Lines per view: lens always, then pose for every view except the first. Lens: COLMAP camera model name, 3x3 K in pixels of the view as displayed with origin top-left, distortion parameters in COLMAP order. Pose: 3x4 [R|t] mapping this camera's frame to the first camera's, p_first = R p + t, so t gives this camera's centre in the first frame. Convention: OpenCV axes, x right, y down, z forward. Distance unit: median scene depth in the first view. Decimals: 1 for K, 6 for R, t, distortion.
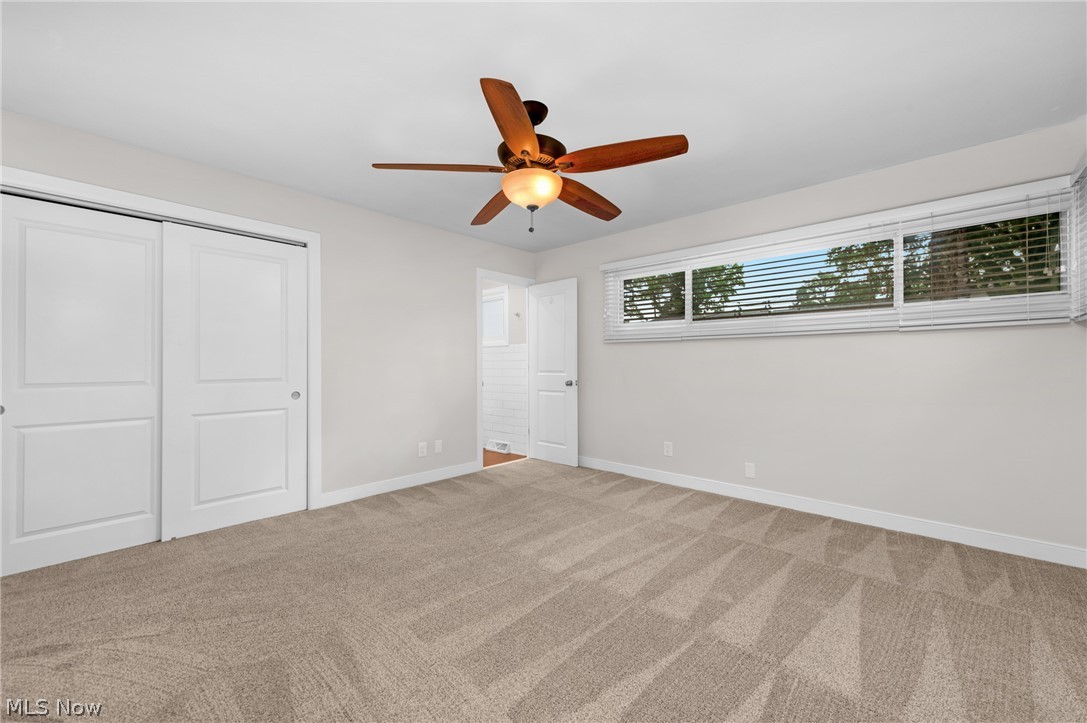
lens RADIAL K [[427.7, 0, 547.1], [0, 427.7, 357.7], [0, 0, 1]] dist [0.013857, -0.003462]
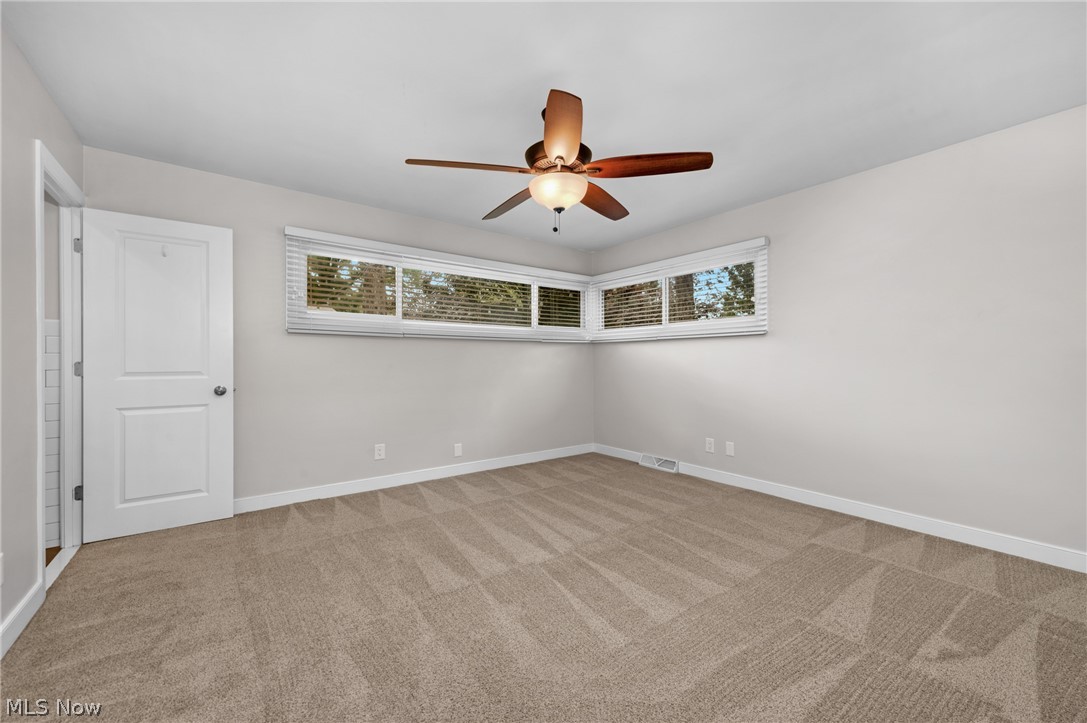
lens RADIAL K [[427.7, 0, 549.3], [0, 427.7, 365.5], [0, 0, 1]] dist [0.013857, -0.003462]
pose [[0.183555, -0.001499, 0.983008, -0.800672], [-0.011403, 0.999928, 0.003655, 0.022646], [-0.982943, -0.011880, 0.183525, 0.652447]]
